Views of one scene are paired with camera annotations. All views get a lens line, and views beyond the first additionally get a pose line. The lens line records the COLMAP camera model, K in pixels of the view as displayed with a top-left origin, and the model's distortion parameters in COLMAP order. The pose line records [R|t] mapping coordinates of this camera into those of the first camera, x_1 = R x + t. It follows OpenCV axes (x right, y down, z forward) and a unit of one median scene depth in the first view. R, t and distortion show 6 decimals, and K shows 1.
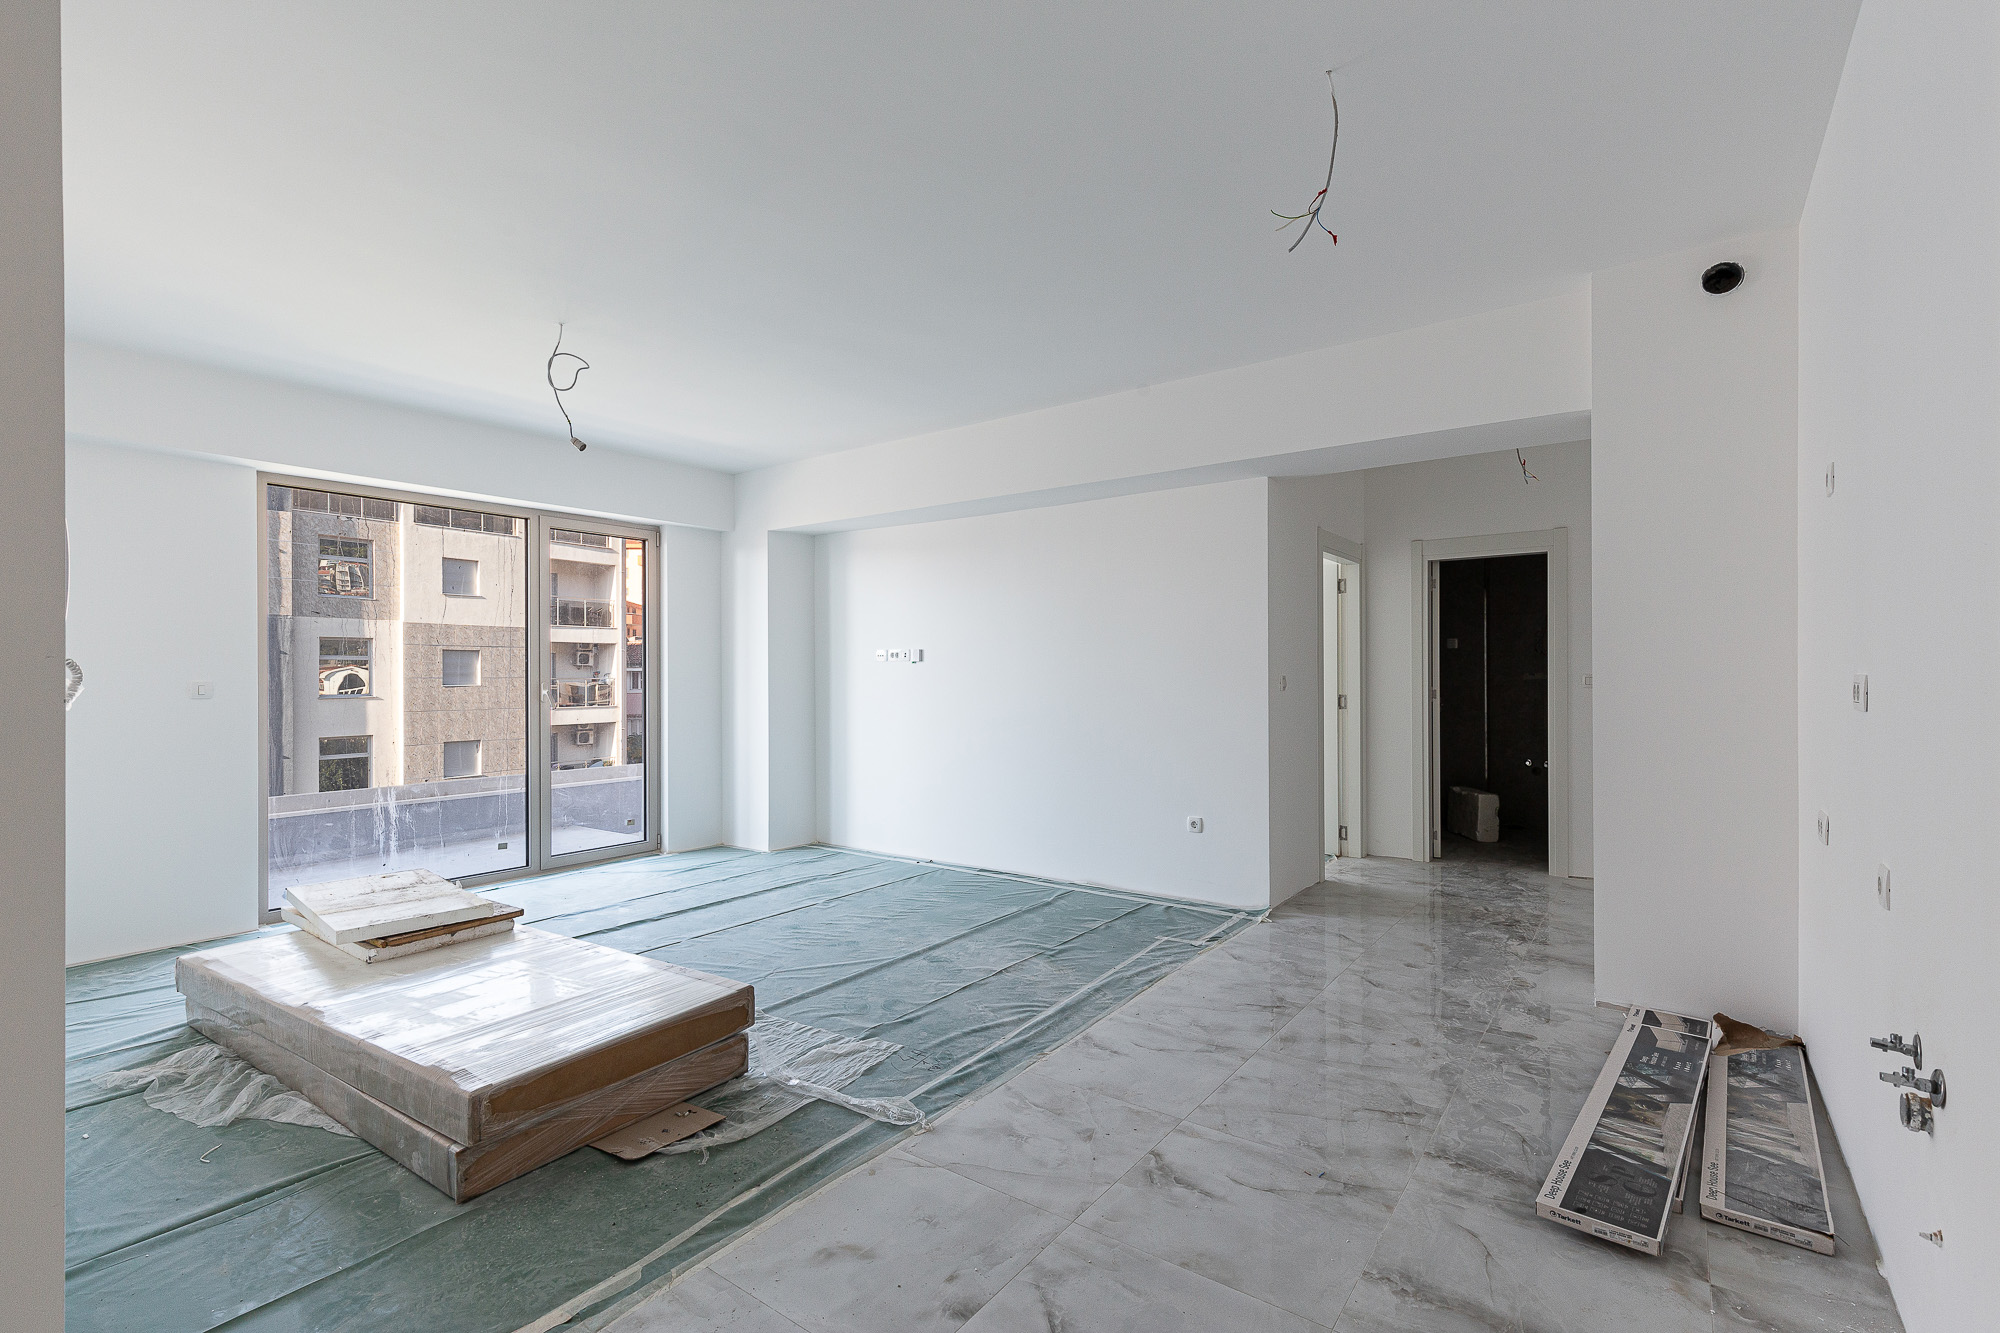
lens RADIAL K [[950.3, 0, 1009.9], [0, 950.3, 670.7], [0, 0, 1]] dist [0.040595, 0.000270]
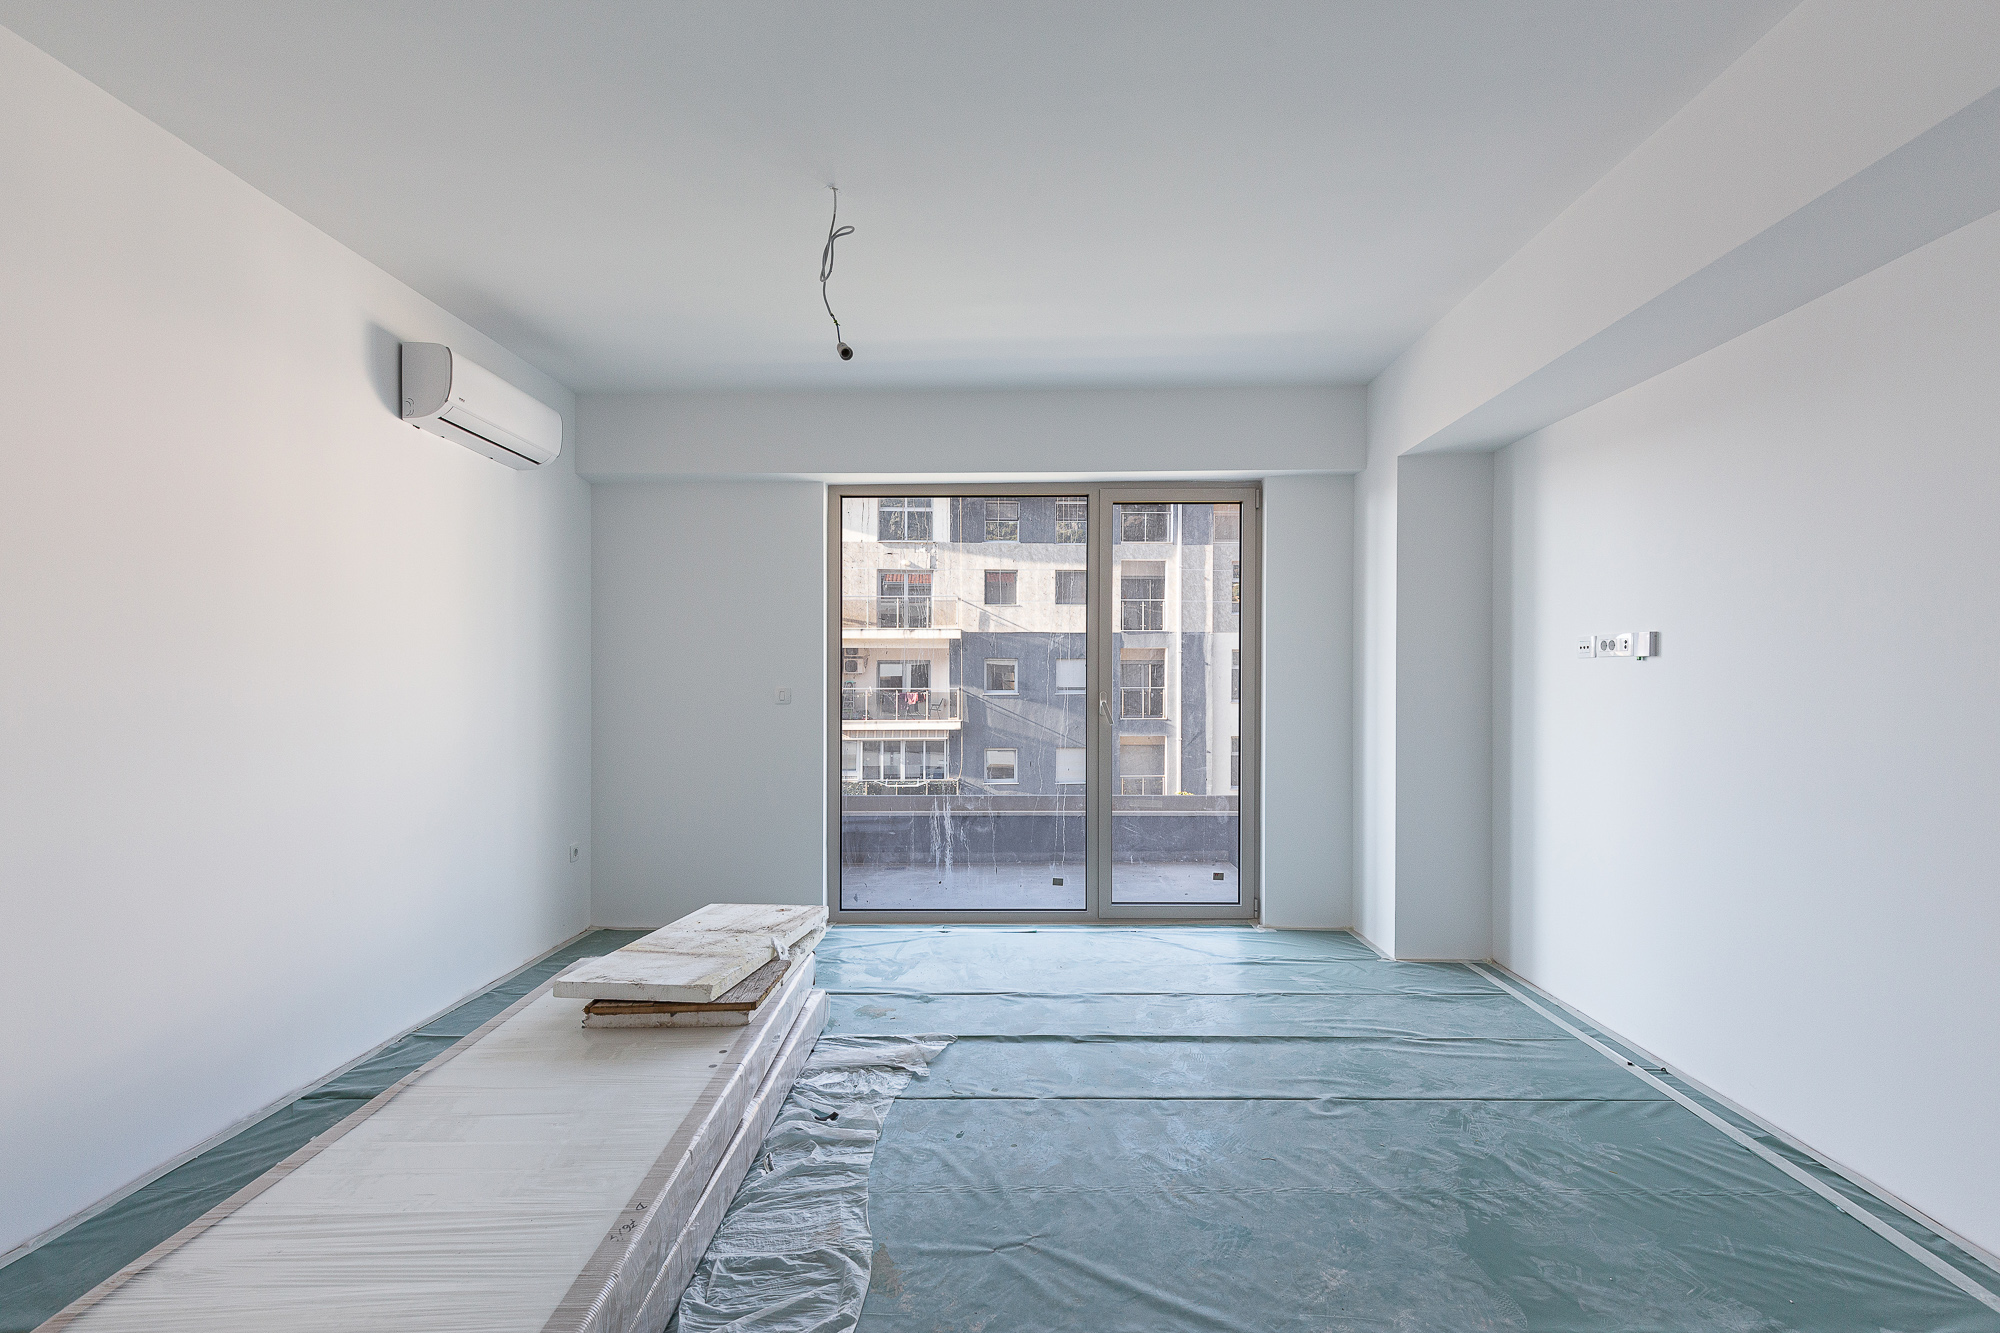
lens RADIAL K [[907.8, 0, 986.7], [0, 907.8, 696.5], [0, 0, 1]] dist [0.007422, -0.000645]
pose [[0.568297, 0.014973, -0.822687, 0.120265], [0.002265, 0.999802, 0.019761, 0.001148], [0.822820, -0.013093, 0.568151, 0.560873]]
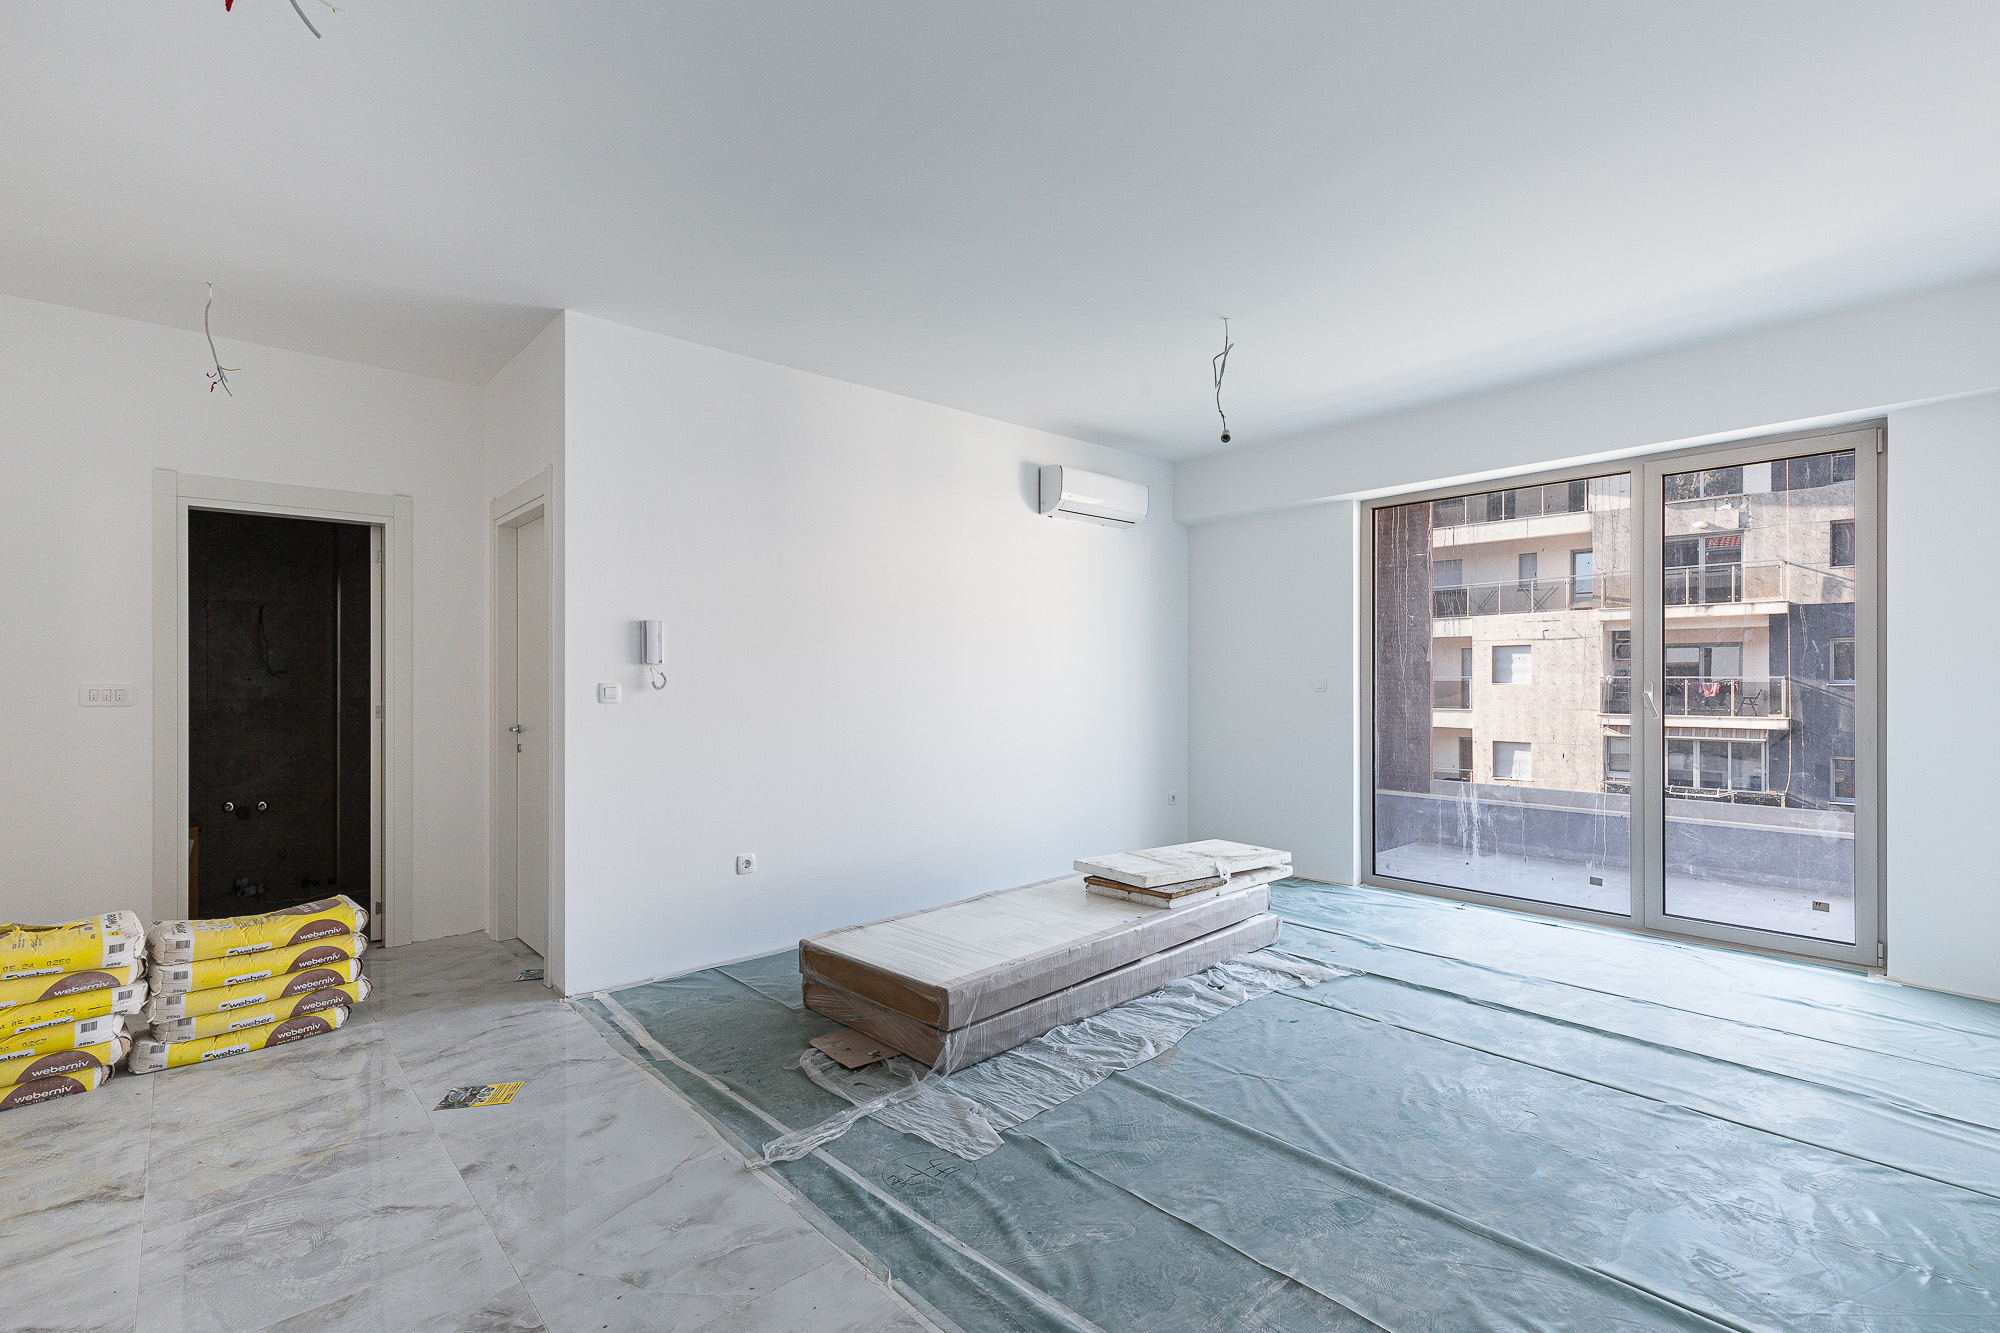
lens RADIAL K [[907.8, 0, 1003.4], [0, 907.8, 674.4], [0, 0, 1]] dist [0.007422, -0.000645]
pose [[-0.217692, 0.004952, -0.976005, 0.387853], [0.009708, 0.999949, 0.002908, -0.000712], [0.975969, -0.008842, -0.217728, 0.773248]]
